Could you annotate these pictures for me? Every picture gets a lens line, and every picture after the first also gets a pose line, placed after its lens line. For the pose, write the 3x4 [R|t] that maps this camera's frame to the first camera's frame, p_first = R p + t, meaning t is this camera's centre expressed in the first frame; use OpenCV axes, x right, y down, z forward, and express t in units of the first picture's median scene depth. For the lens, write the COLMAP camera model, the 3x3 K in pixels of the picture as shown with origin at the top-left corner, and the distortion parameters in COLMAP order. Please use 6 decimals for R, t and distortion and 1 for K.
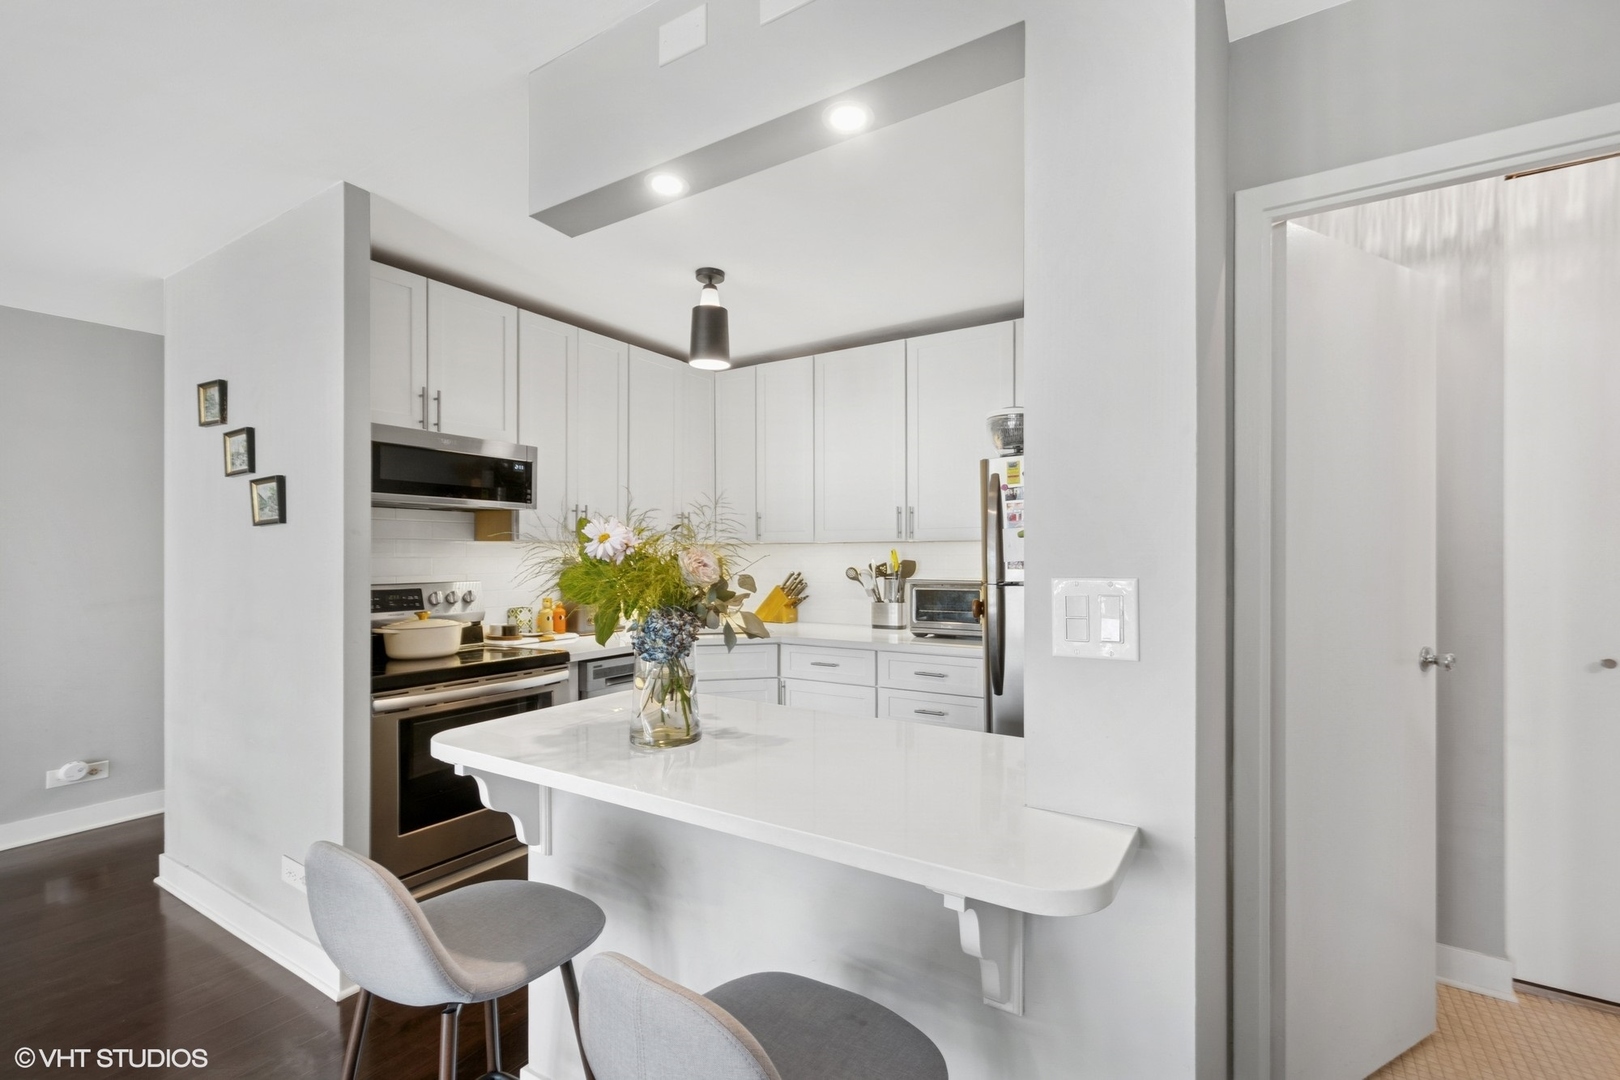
lens RADIAL K [[750.5, 0, 811.2], [0, 750.5, 547.4], [0, 0, 1]] dist [0.020983, -0.007978]
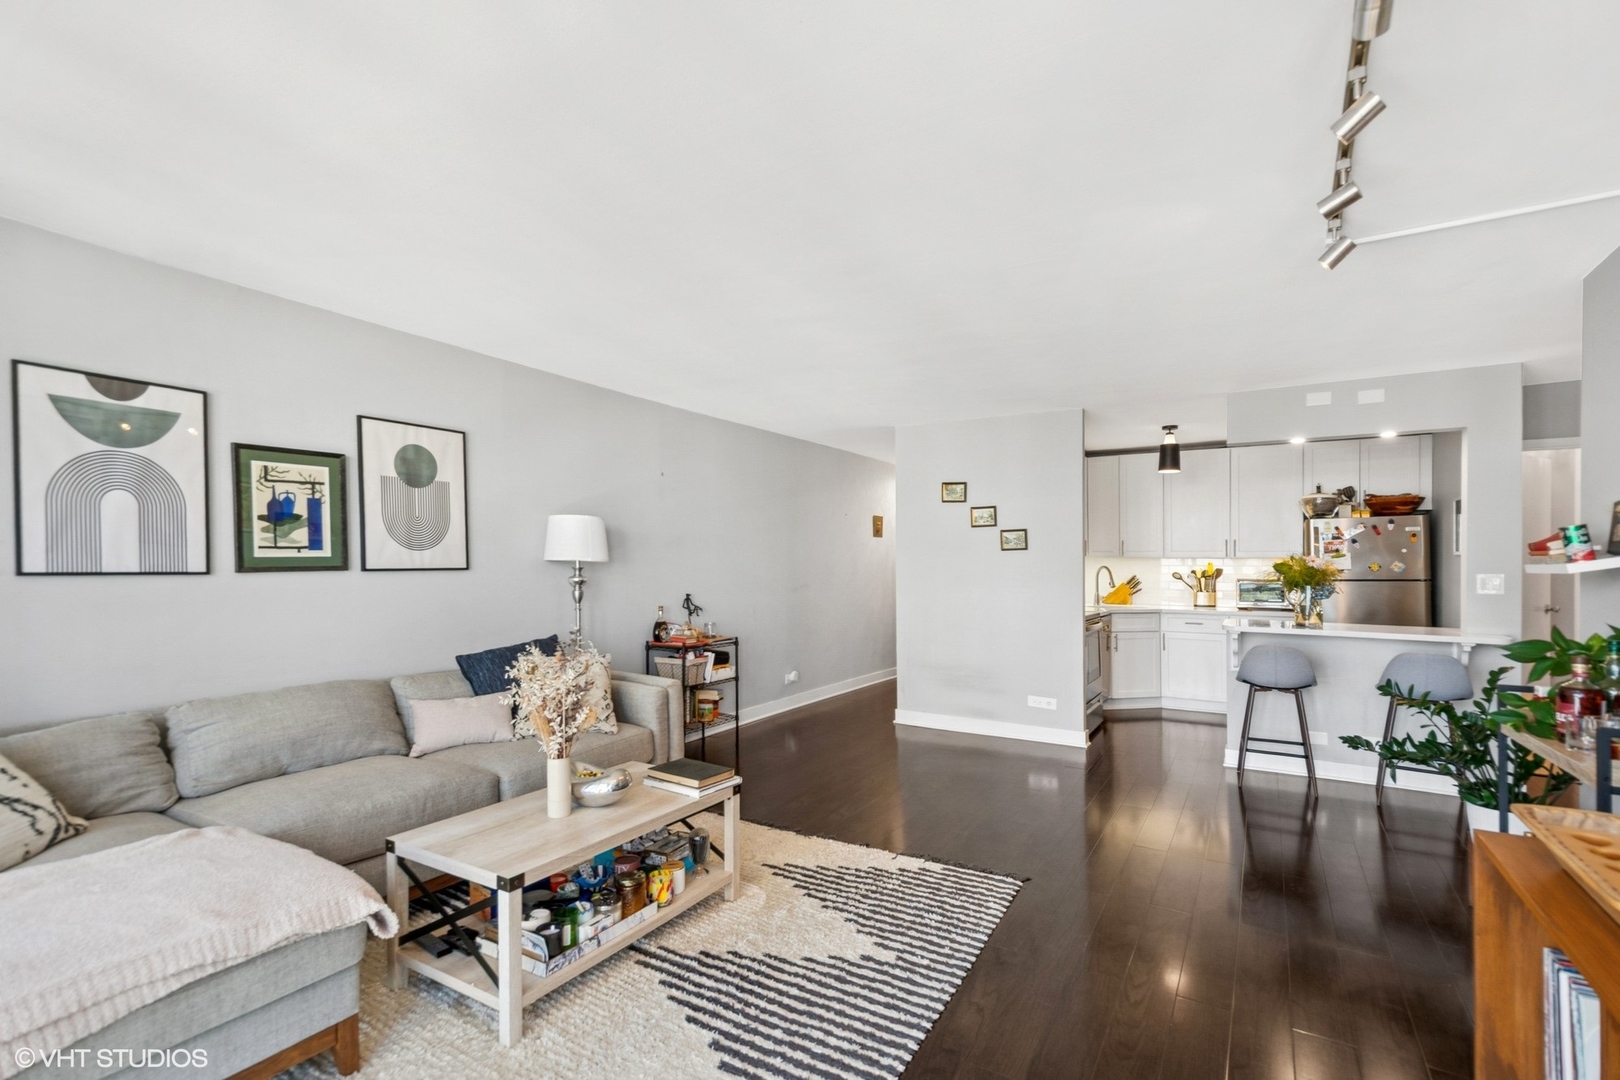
lens RADIAL K [[750.5, 0, 784.5], [0, 750.5, 559.4], [0, 0, 1]] dist [0.020983, -0.007978]
pose [[0.999820, 0.008590, 0.016893, -1.149933], [-0.008699, 0.999942, 0.006375, -0.008967], [-0.016837, -0.006521, 0.999837, -0.966367]]
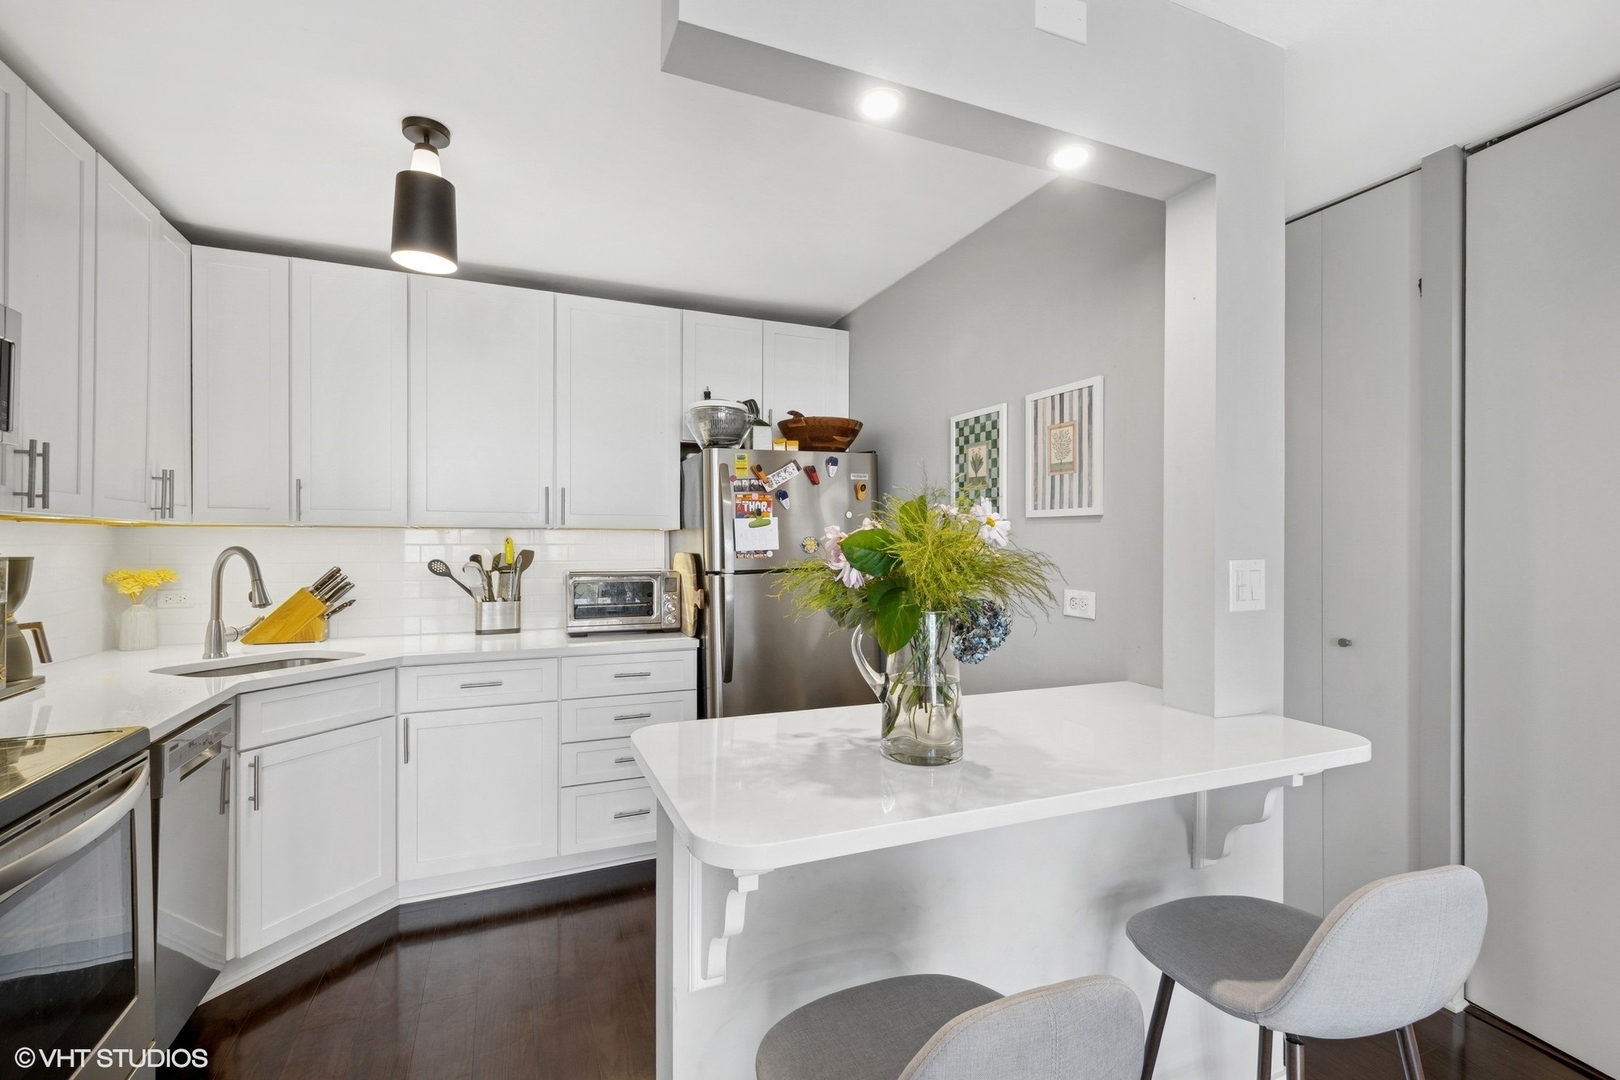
lens RADIAL K [[750.5, 0, 831.0], [0, 750.5, 540.2], [0, 0, 1]] dist [0.020983, -0.007978]
pose [[0.539904, 0.008307, 0.841686, -0.488533], [-0.011510, 0.999931, -0.002485, 0.005210], [-0.841648, -0.008346, 0.539962, 0.308915]]
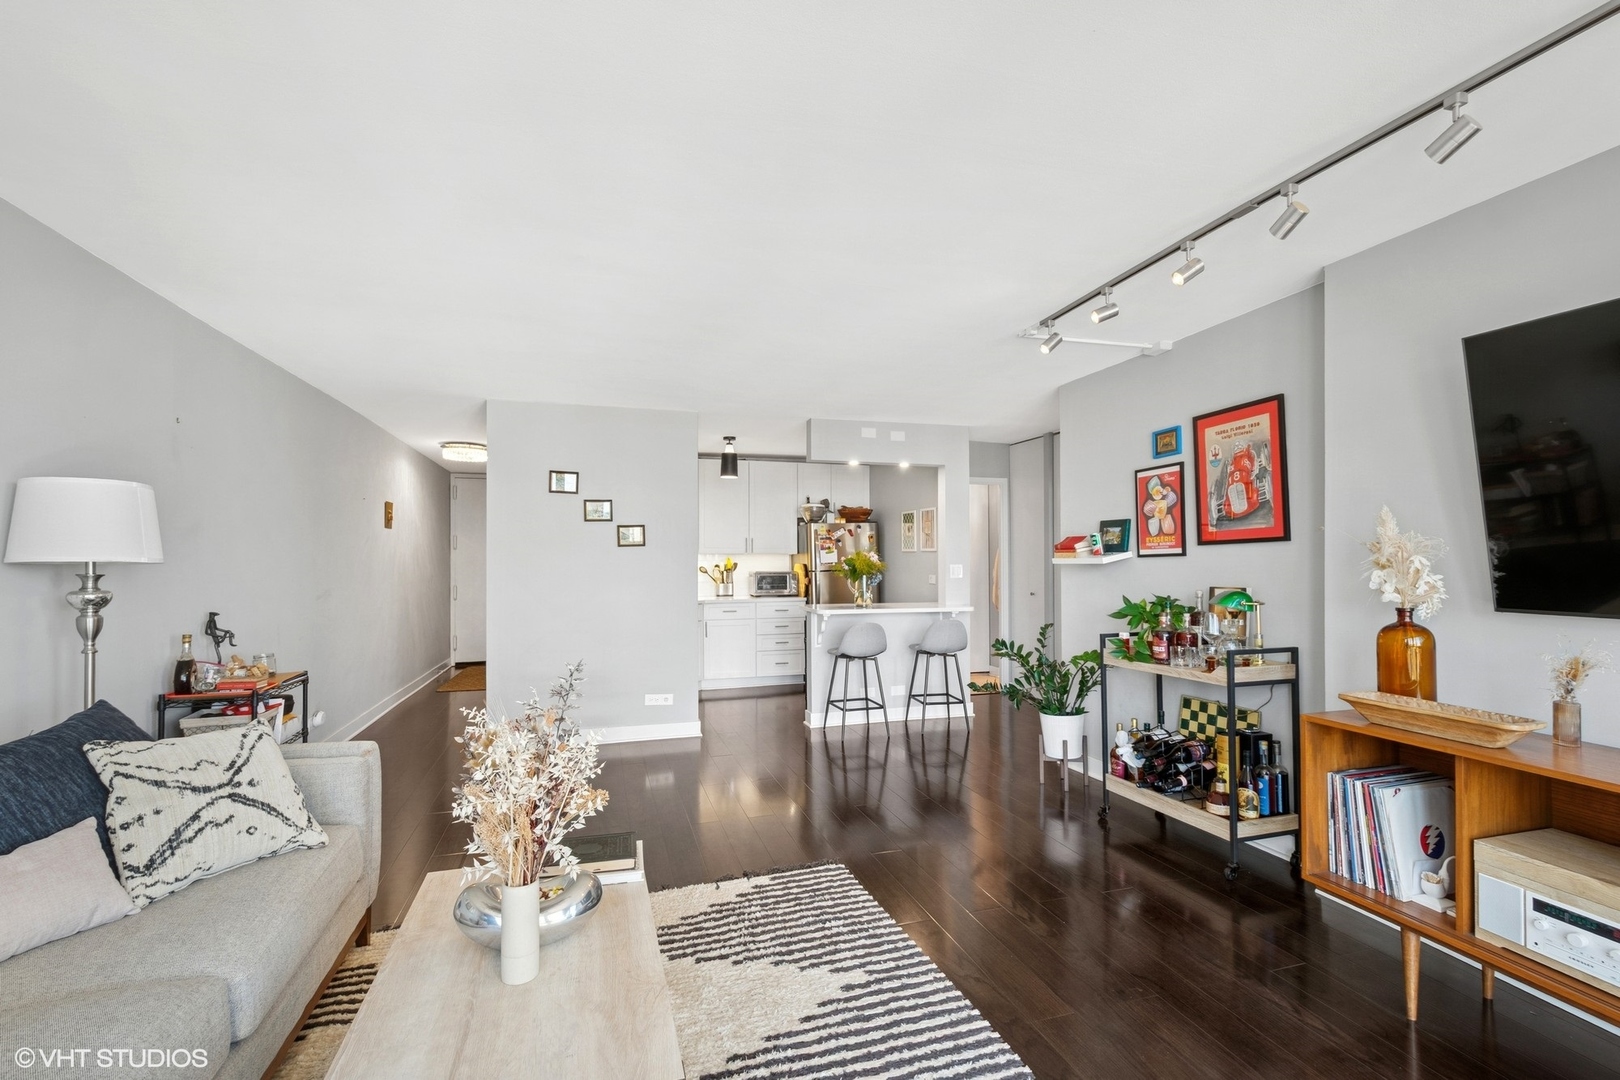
lens RADIAL K [[750.5, 0, 836.3], [0, 750.5, 535.3], [0, 0, 1]] dist [0.020983, -0.007978]
pose [[0.627404, 0.025913, 0.778262, -1.620288], [-0.007943, 0.999607, -0.026879, -0.006620], [-0.778653, 0.010682, 0.627364, -0.647650]]
